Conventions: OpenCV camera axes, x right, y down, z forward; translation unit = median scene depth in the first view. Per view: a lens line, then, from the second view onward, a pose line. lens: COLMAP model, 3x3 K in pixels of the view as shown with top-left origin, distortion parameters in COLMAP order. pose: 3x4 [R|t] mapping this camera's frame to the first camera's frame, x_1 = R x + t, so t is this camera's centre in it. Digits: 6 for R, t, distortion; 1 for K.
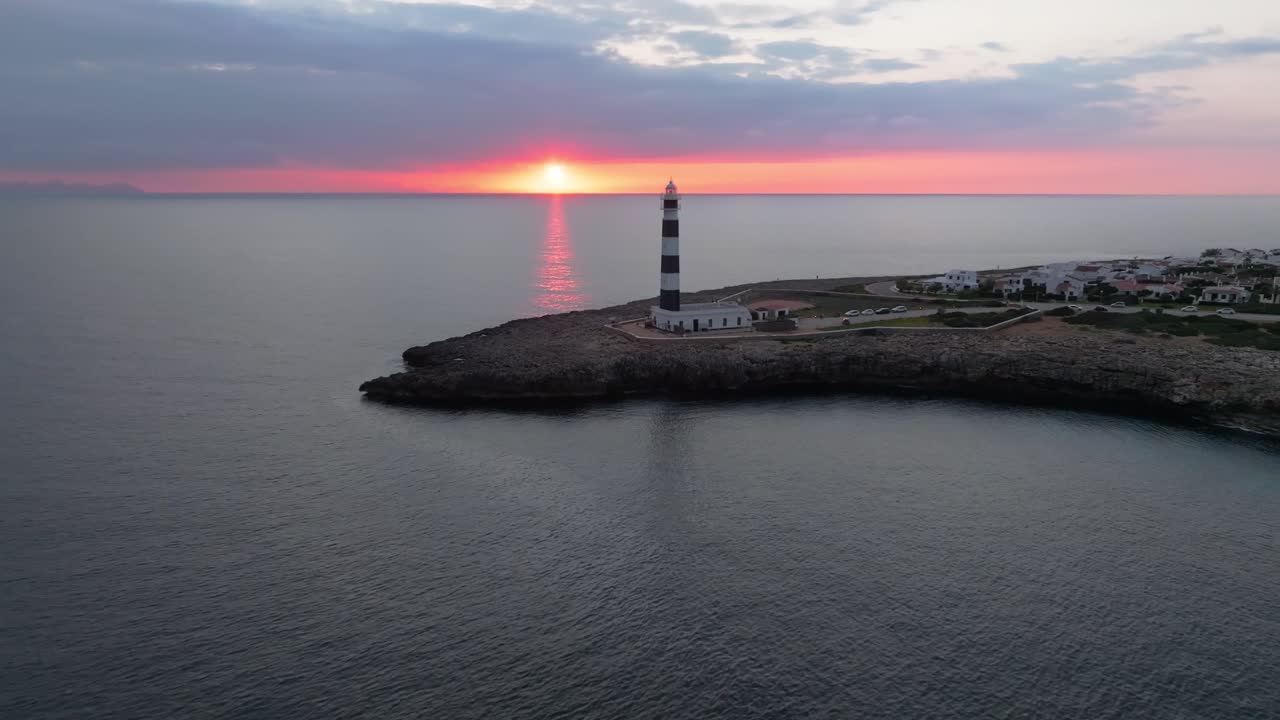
lens RADIAL K [[892.3, 0, 640.0], [0, 892.3, 360.0], [0, 0, 1]] dist [0.007285, 0.007989]
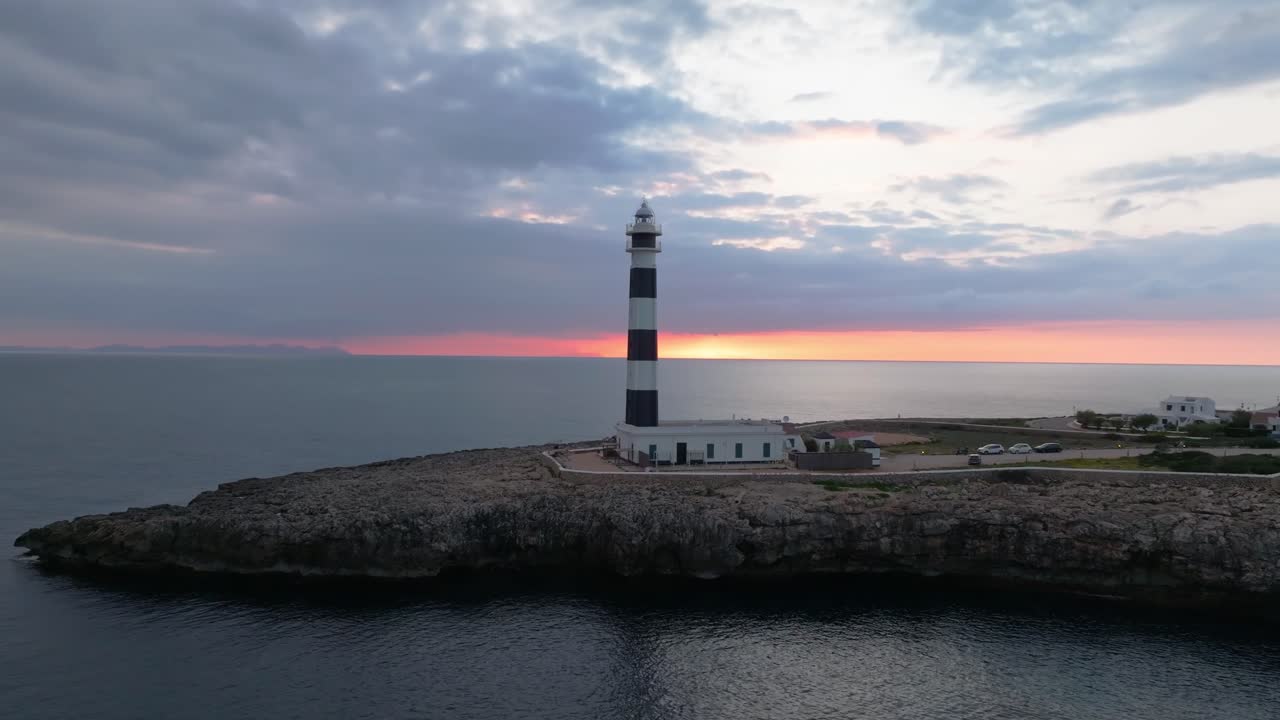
lens RADIAL K [[892.3, 0, 640.0], [0, 892.3, 360.0], [0, 0, 1]] dist [0.007285, 0.007989]
pose [[0.982663, 0.009960, -0.185134, 0.143385], [-0.043338, 0.983233, -0.177131, 0.003264], [0.180265, 0.182083, 0.966618, 0.463541]]
